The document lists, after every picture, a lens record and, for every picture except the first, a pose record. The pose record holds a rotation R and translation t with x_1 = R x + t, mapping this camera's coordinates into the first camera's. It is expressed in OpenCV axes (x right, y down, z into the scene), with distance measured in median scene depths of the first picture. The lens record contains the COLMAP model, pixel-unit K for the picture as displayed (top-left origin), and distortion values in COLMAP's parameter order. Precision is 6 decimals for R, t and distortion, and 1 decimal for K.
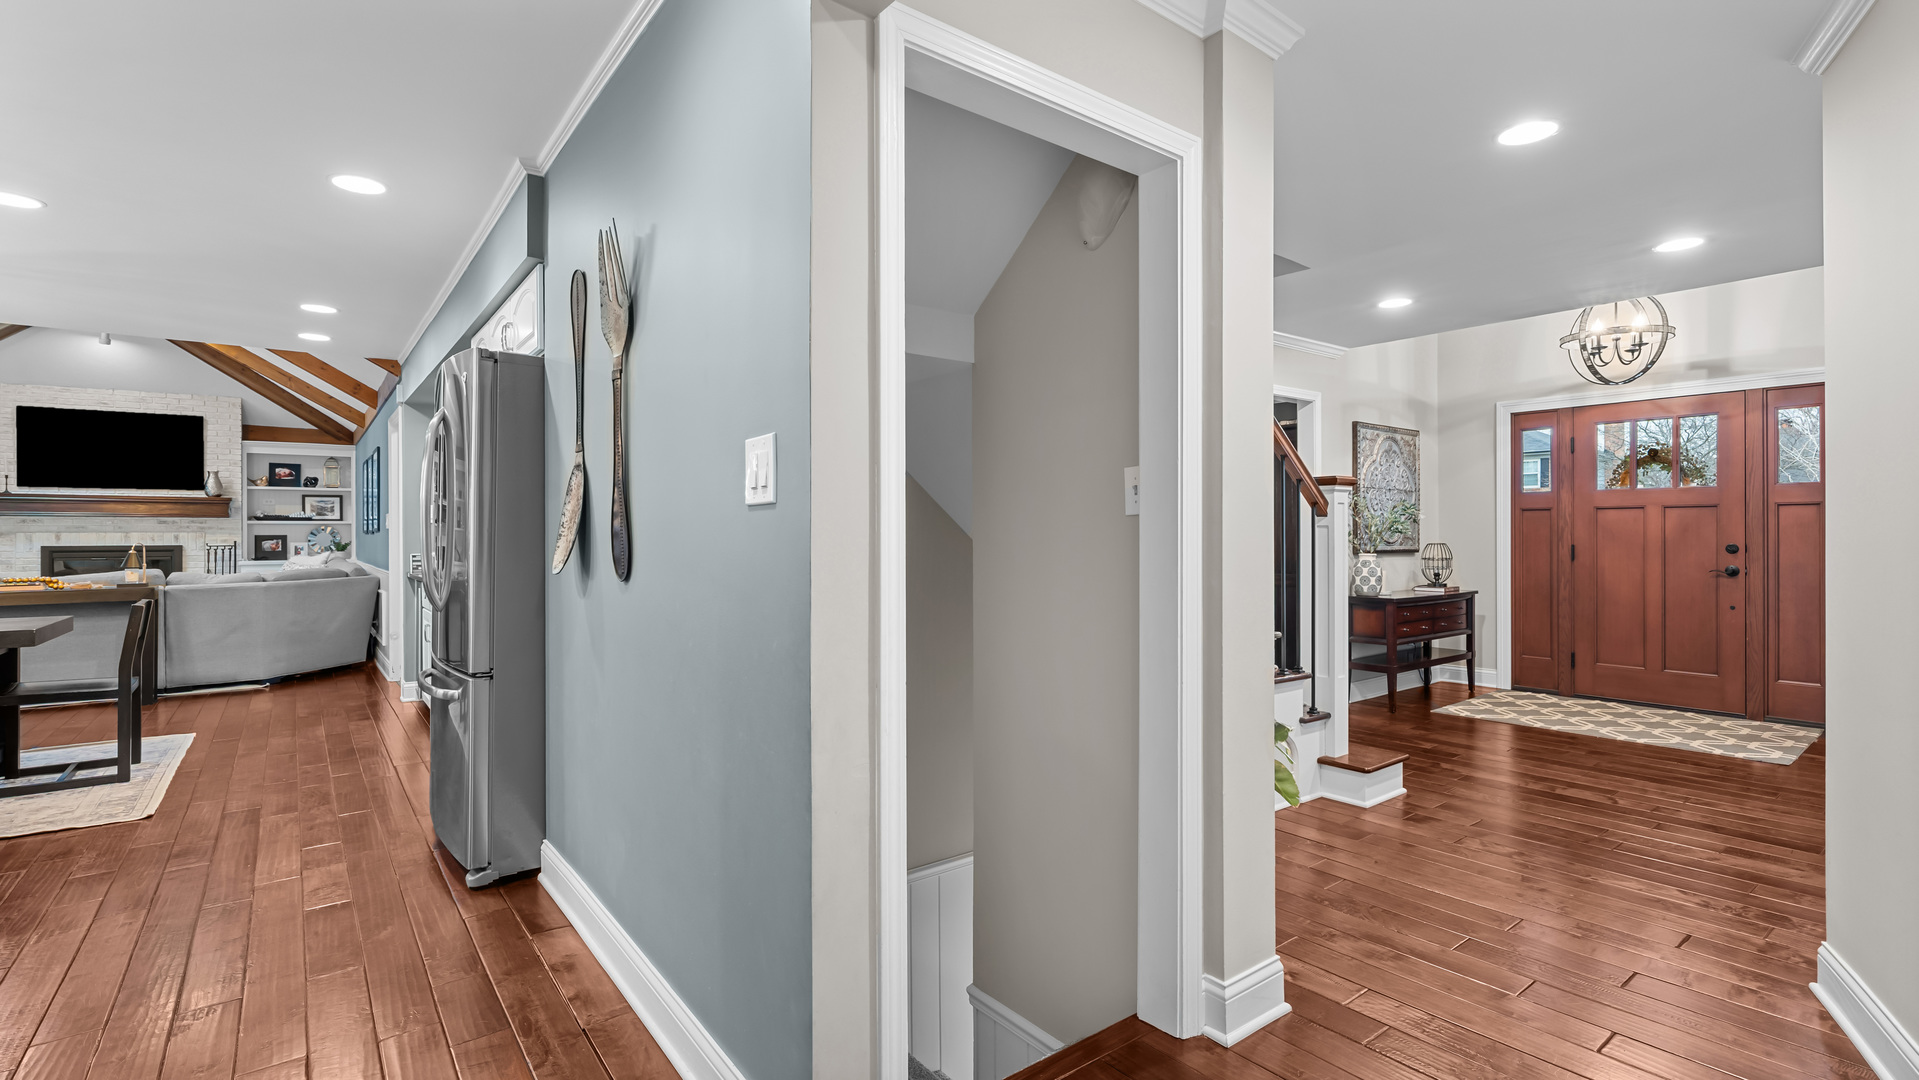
lens RADIAL K [[855.4, 0, 961.9], [0, 855.4, 531.2], [0, 0, 1]] dist [-0.006698, 0.000149]
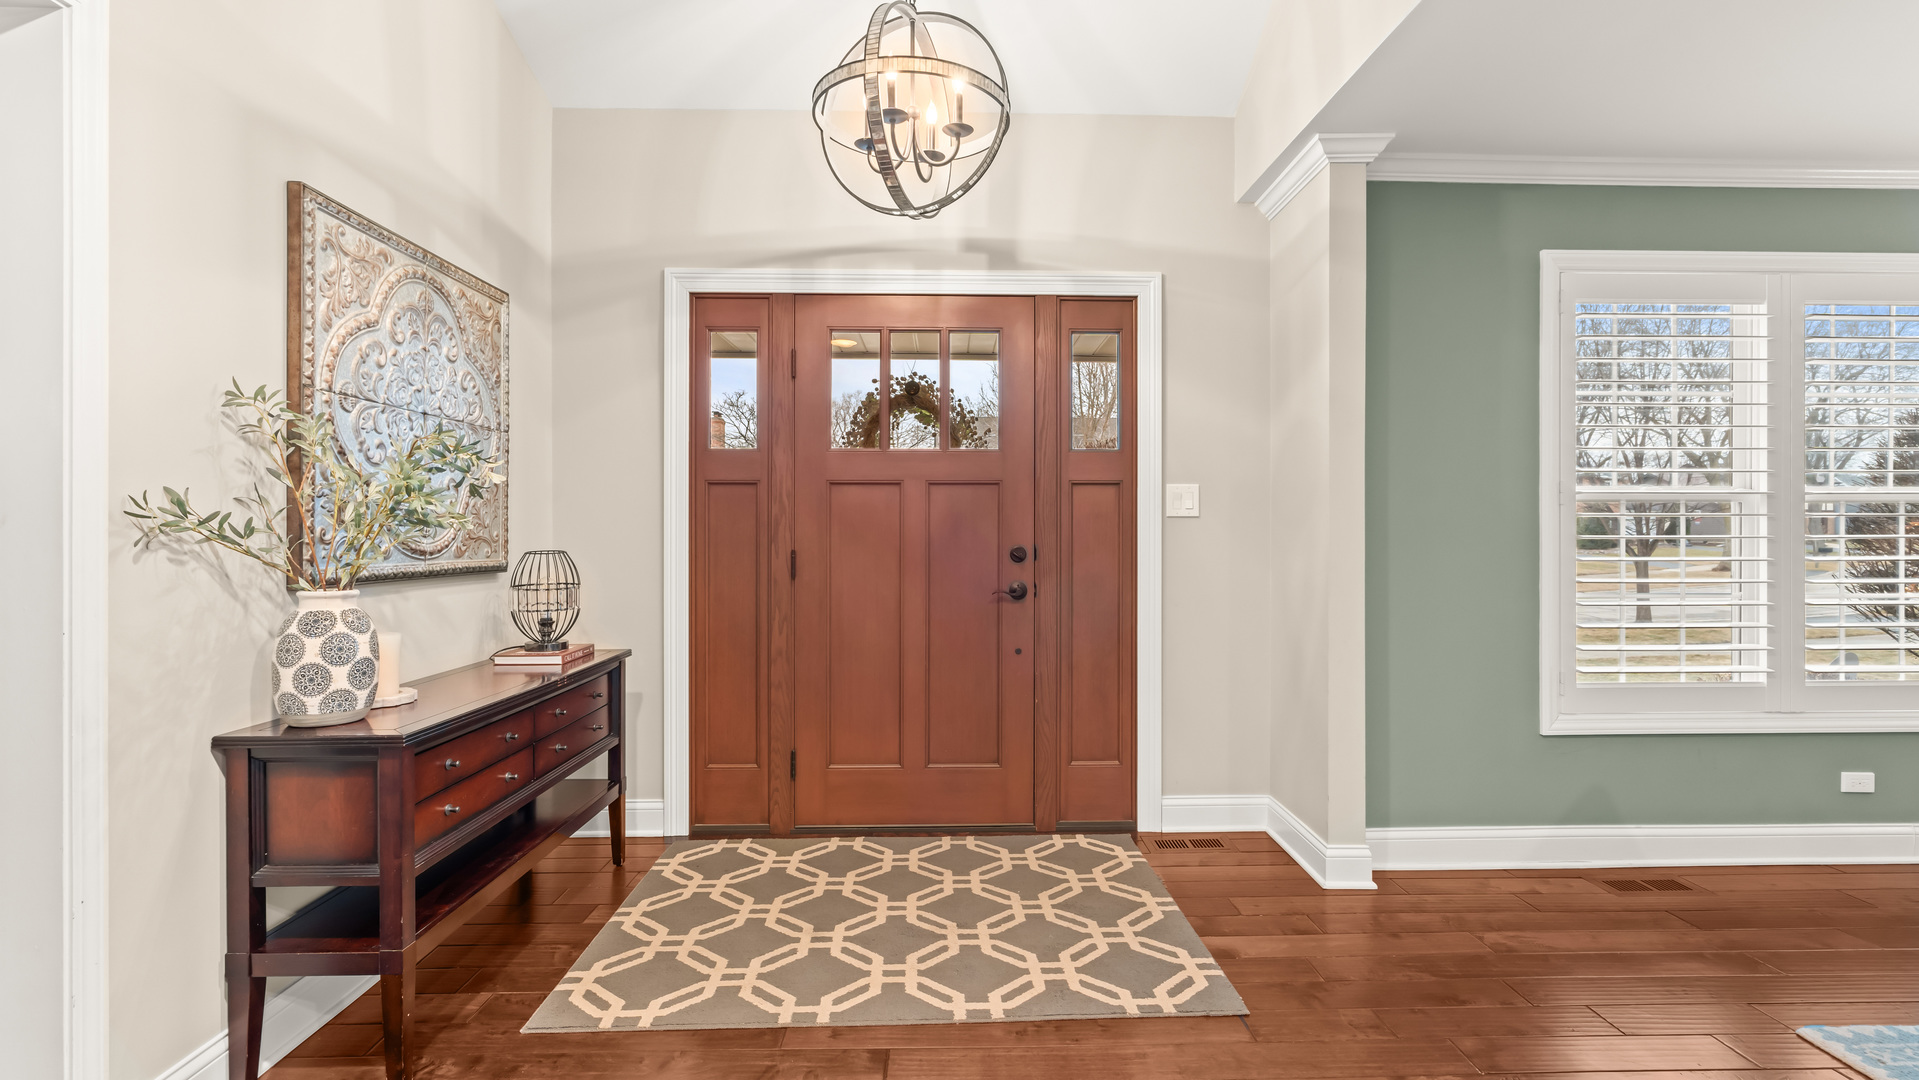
lens RADIAL K [[862.6, 0, 960.6], [0, 862.6, 528.6], [0, 0, 1]] dist [-0.002962, 0.000554]
pose [[0.592731, 0.001974, 0.805398, 0.342198], [-0.002981, 0.999996, -0.000257, 0.002301], [-0.805395, -0.002249, 0.592735, 0.594342]]
